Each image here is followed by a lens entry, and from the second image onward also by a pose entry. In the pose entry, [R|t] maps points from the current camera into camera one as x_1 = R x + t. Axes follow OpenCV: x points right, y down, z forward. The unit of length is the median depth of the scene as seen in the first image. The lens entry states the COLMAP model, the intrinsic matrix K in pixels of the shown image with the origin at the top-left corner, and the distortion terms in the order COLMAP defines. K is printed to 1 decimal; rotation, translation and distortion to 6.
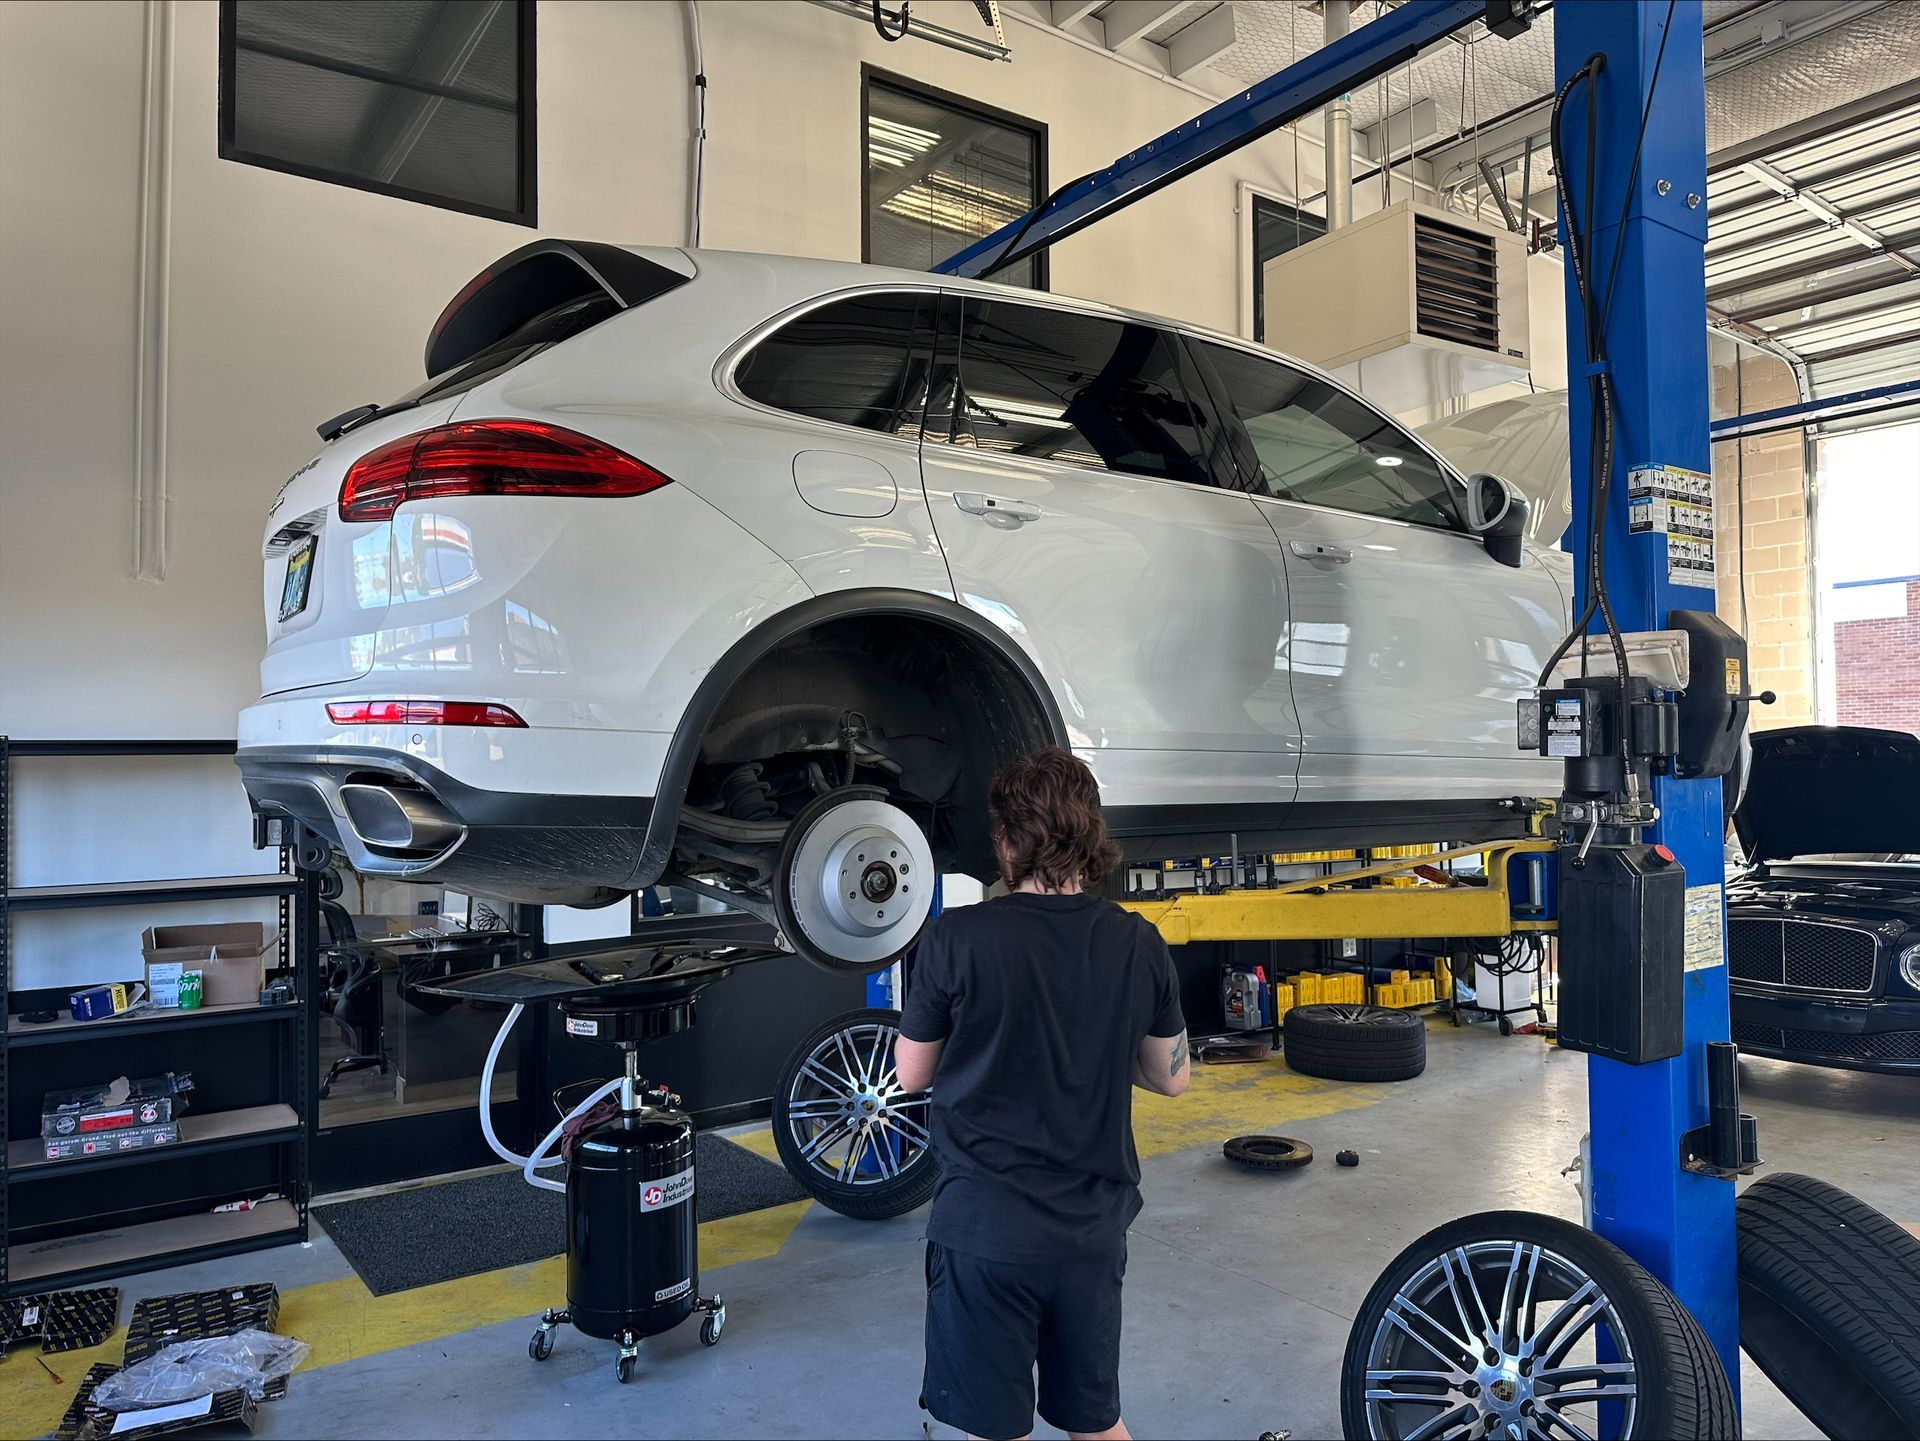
lens RADIAL K [[1351.7, 0, 961.4], [0, 1351.7, 731.3], [0, 0, 1]] dist [0.027883, -0.023936]
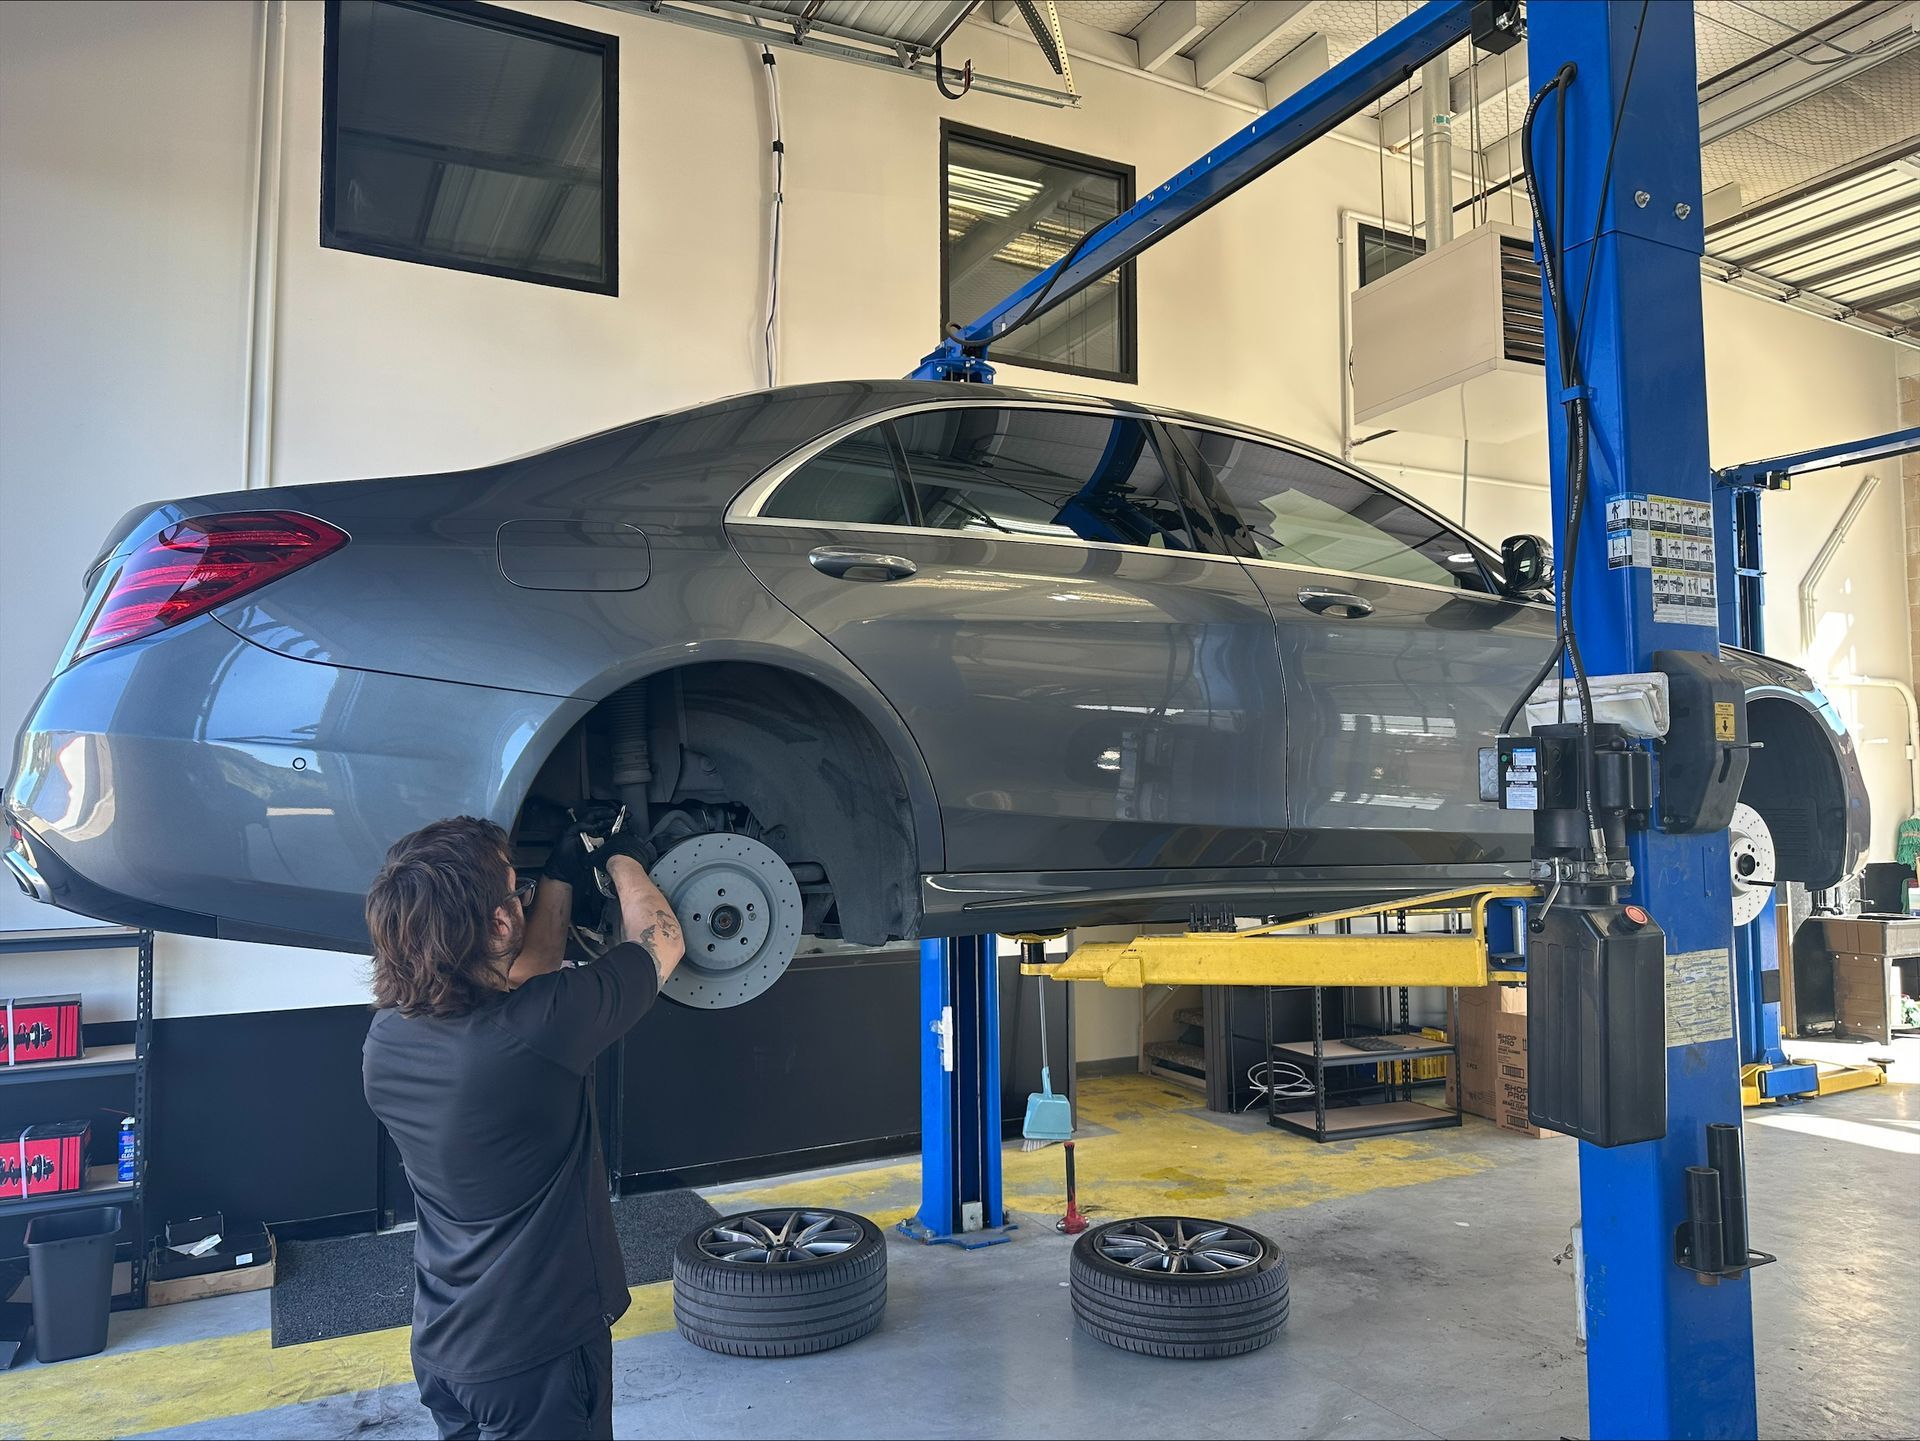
lens RADIAL K [[1351.7, 0, 963.9], [0, 1351.7, 731.4], [0, 0, 1]] dist [0.027883, -0.023936]
pose [[0.990802, -0.005777, -0.135198, 0.178474], [0.001635, 0.999527, -0.030721, -0.006575], [0.135311, 0.030218, 0.990342, 0.023526]]
